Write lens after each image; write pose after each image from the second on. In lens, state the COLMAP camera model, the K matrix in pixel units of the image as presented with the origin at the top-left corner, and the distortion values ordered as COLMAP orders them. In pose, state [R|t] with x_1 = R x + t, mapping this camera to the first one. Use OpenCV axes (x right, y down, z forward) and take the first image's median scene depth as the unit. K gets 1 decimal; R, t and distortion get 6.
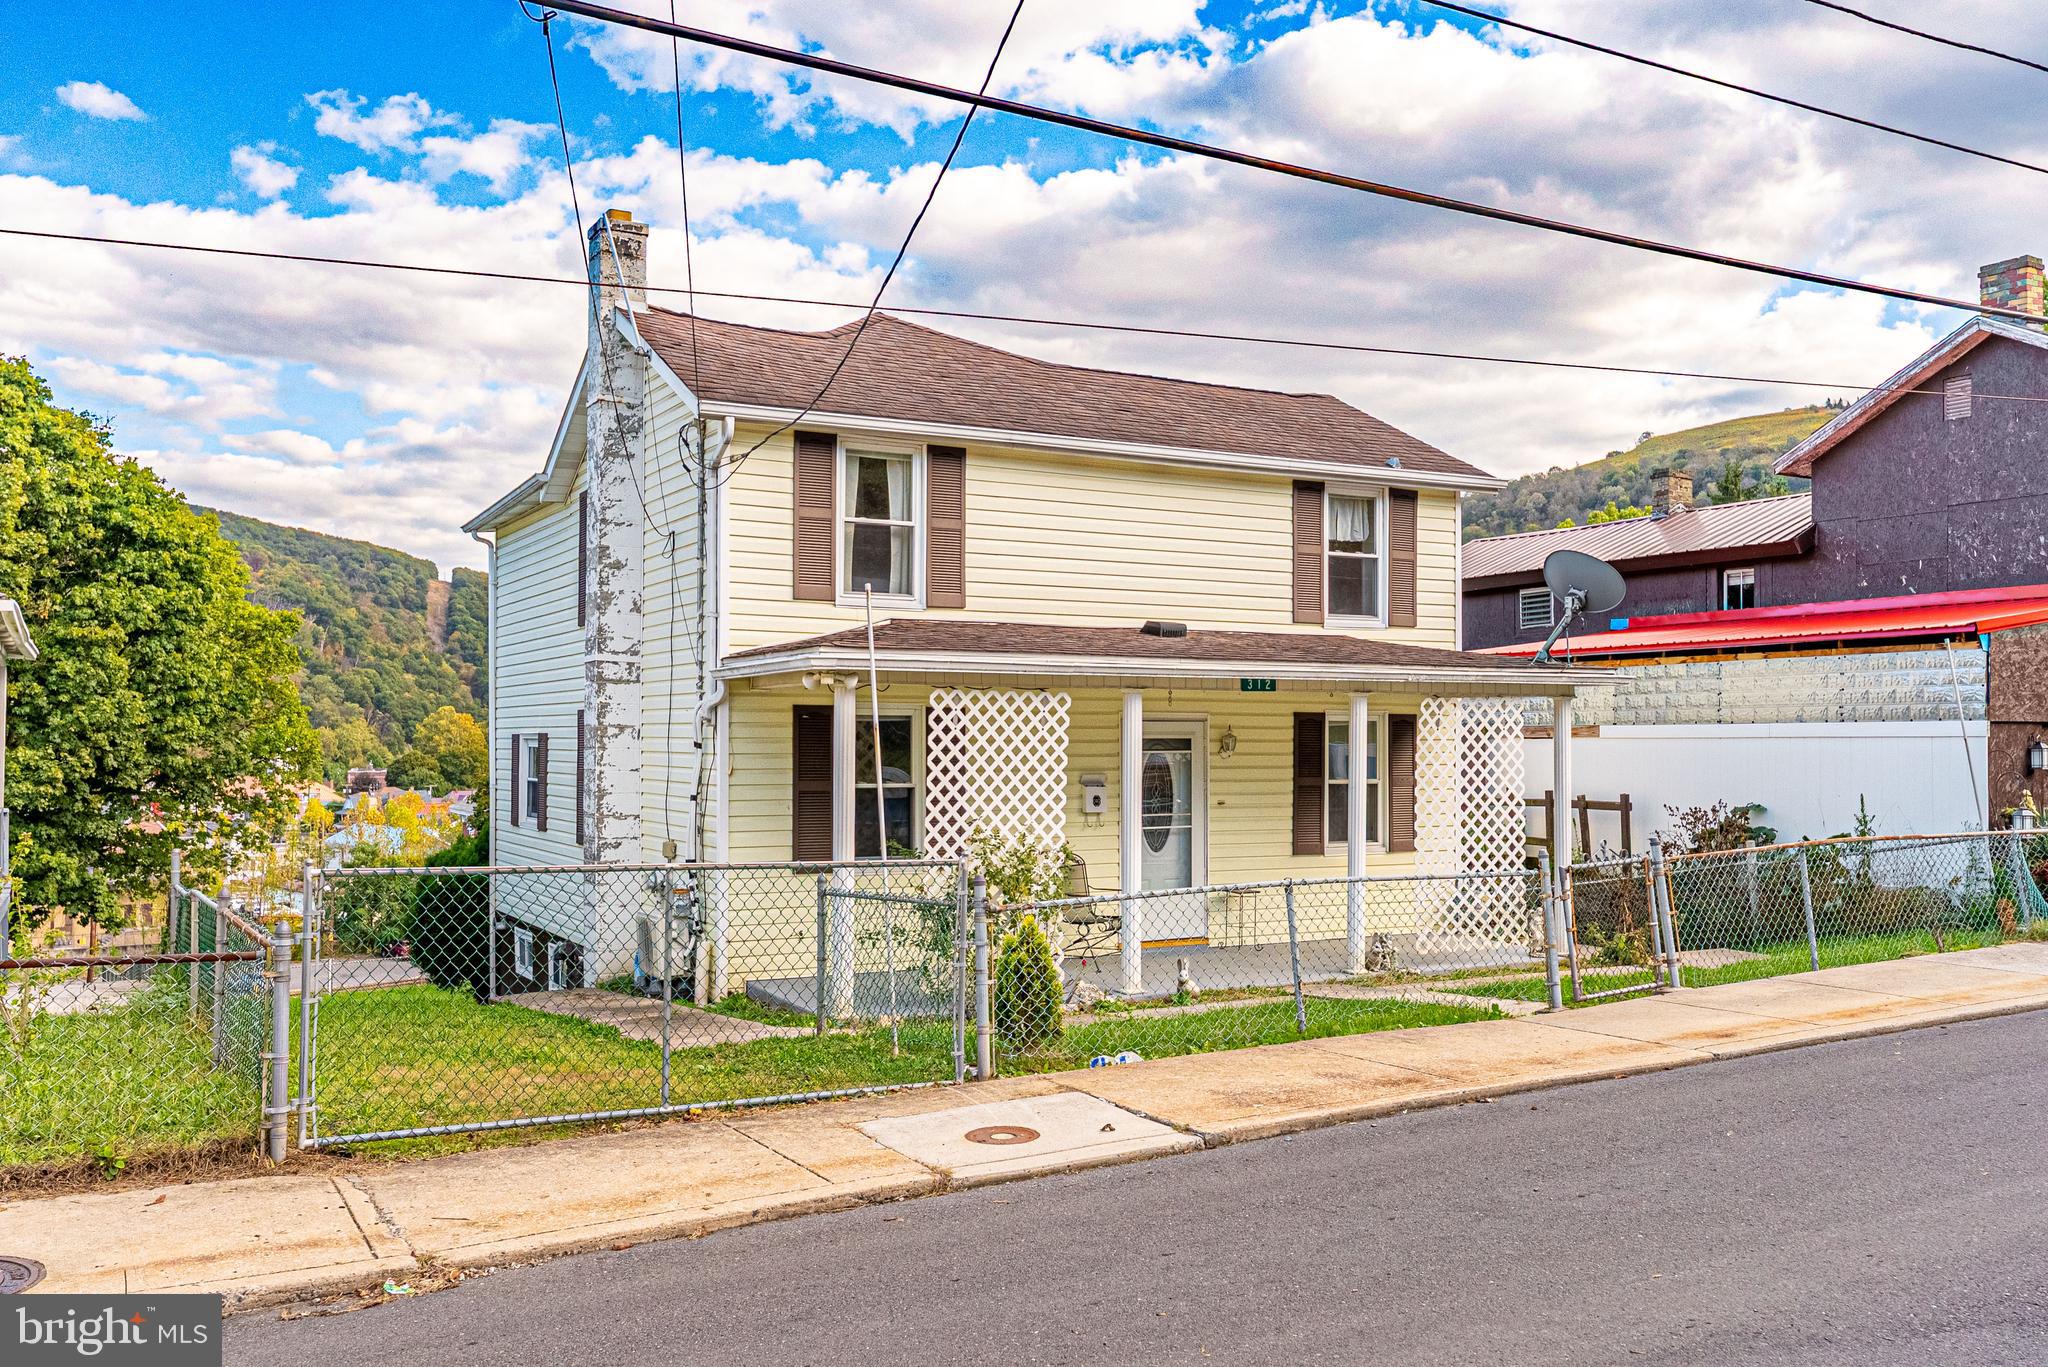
lens RADIAL K [[1639.0, 0, 1023.5], [0, 1639.0, 703.2], [0, 0, 1]] dist [0.018746, -0.003384]
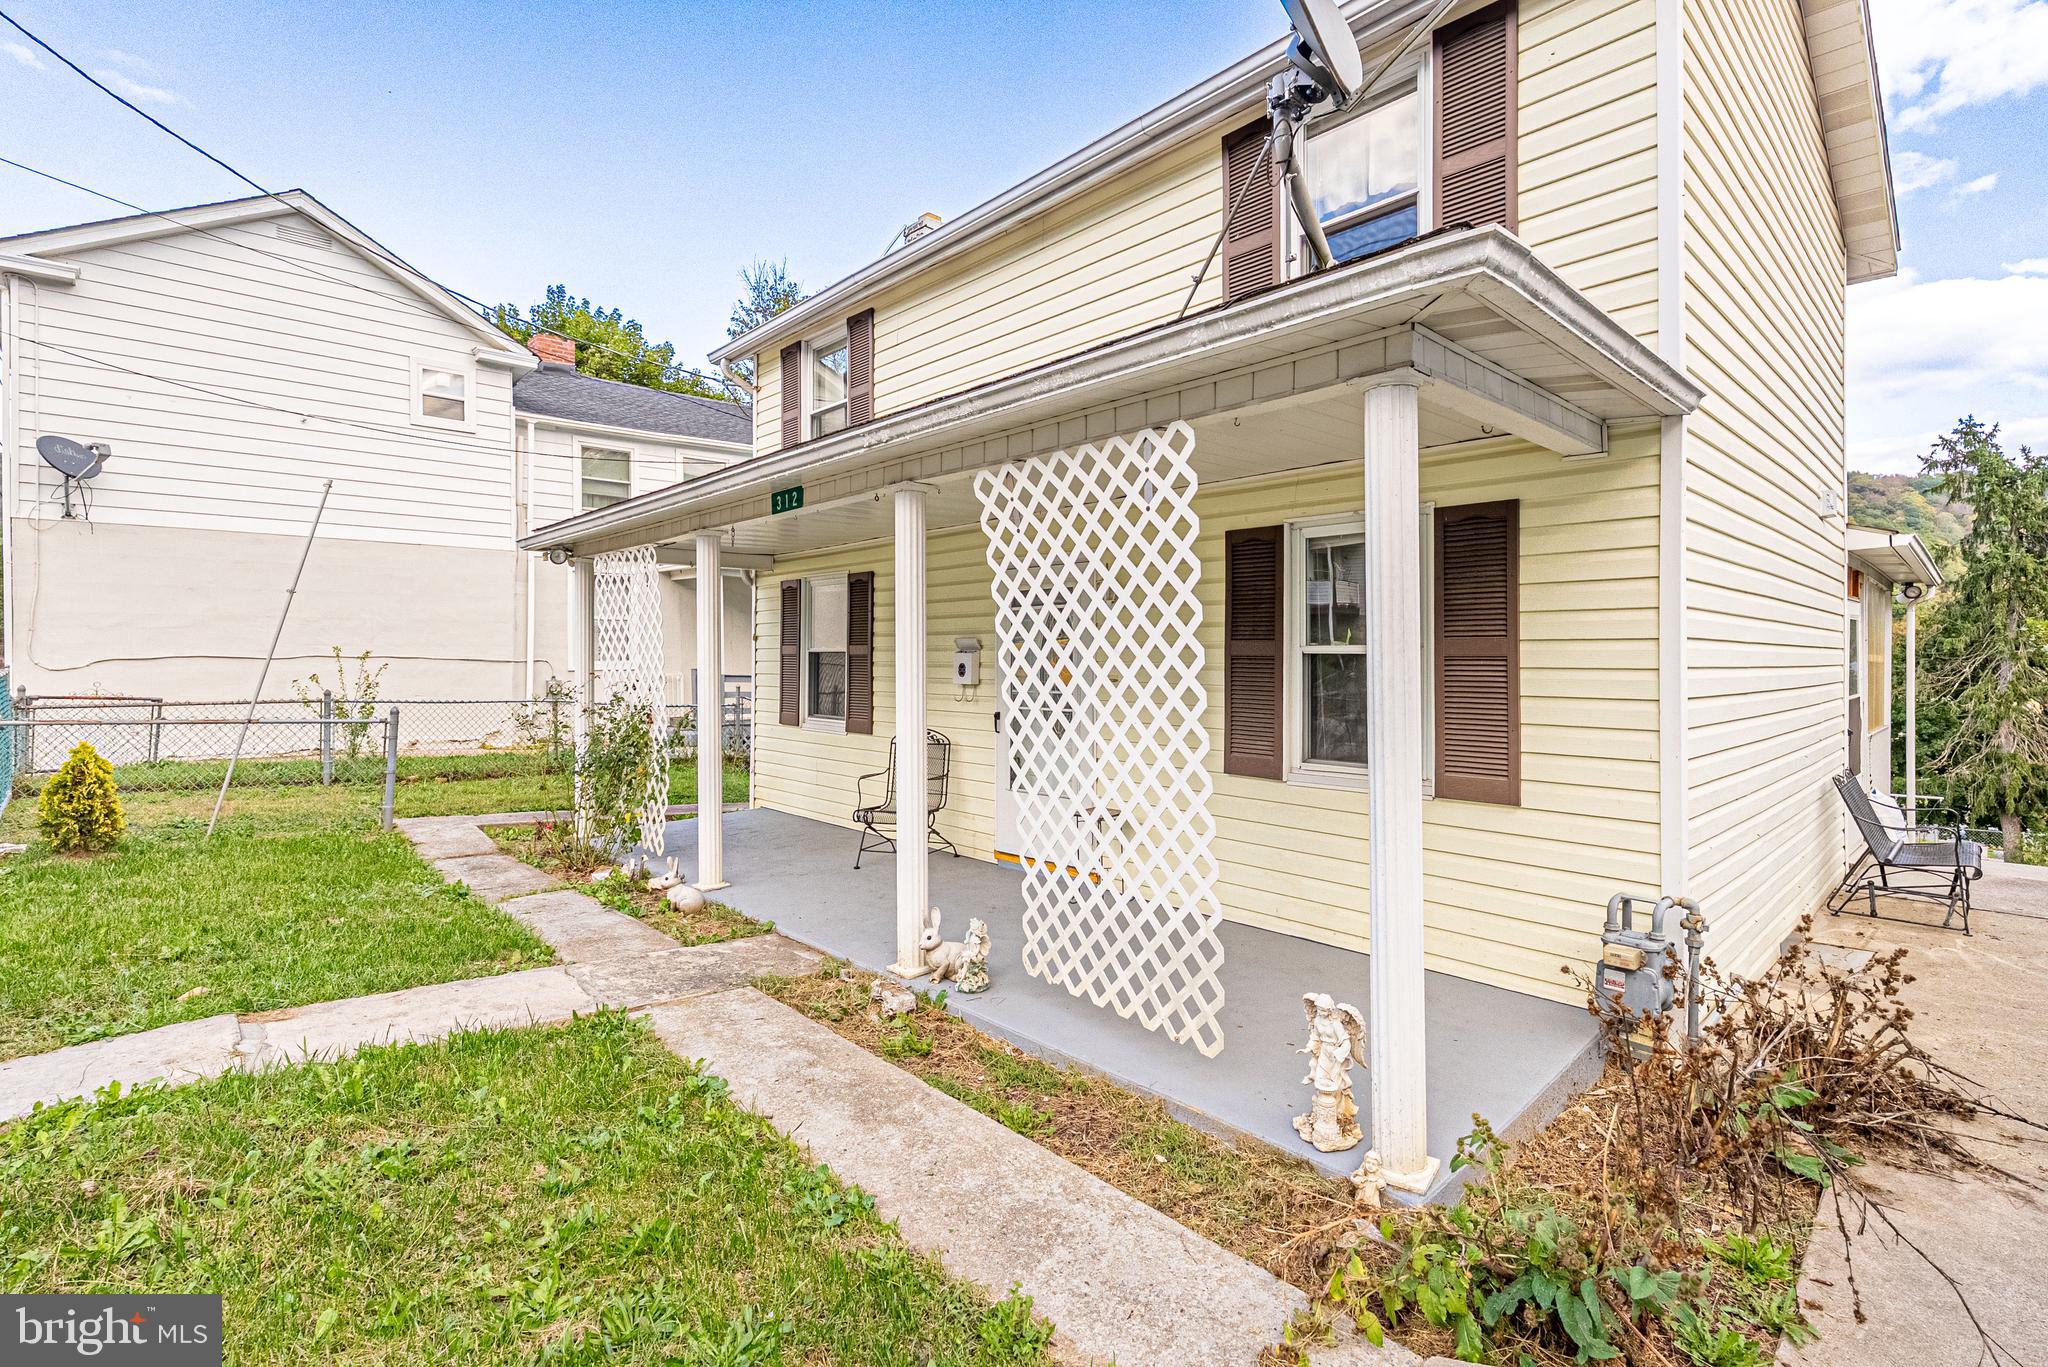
lens RADIAL K [[927.9, 0, 1024.3], [0, 927.9, 666.2], [0, 0, 1]] dist [-0.000021, -0.000001]
pose [[0.220798, 0.010765, -0.975260, 0.521913], [0.019017, 0.999701, 0.015340, 0.052116], [0.975134, -0.021934, 0.220527, 0.949964]]
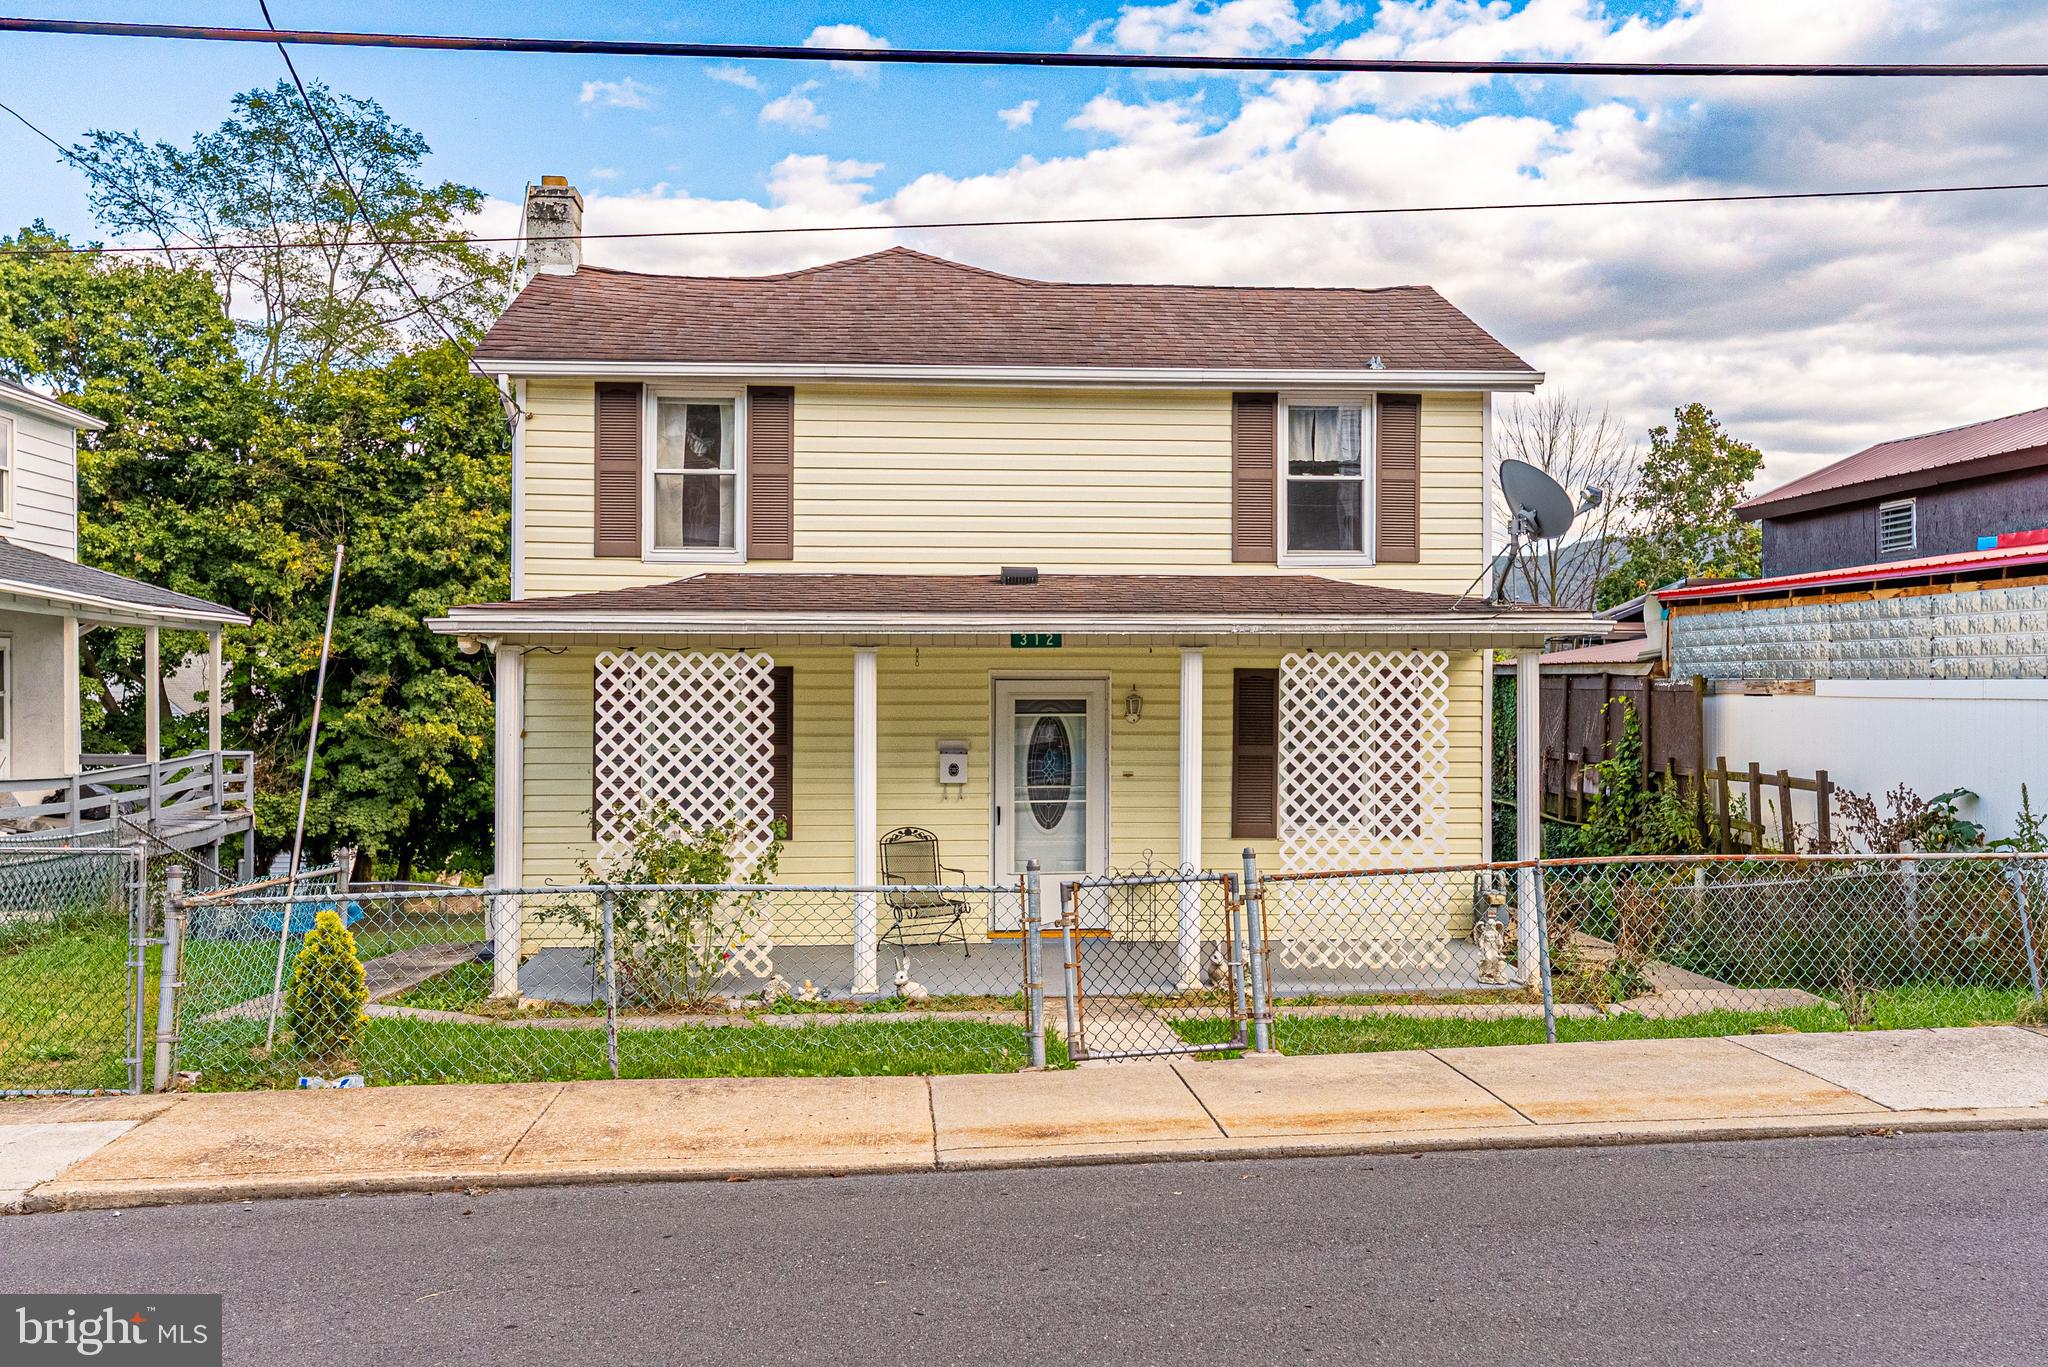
lens RADIAL K [[1591.9, 0, 1020.7], [0, 1591.9, 666.8], [0, 0, 1]] dist [-0.003724, 0.005247]
pose [[0.909361, -0.003851, -0.415990, 0.450030], [0.009654, 0.999883, 0.011849, -0.006778], [0.415896, -0.014791, 0.909292, 0.232503]]
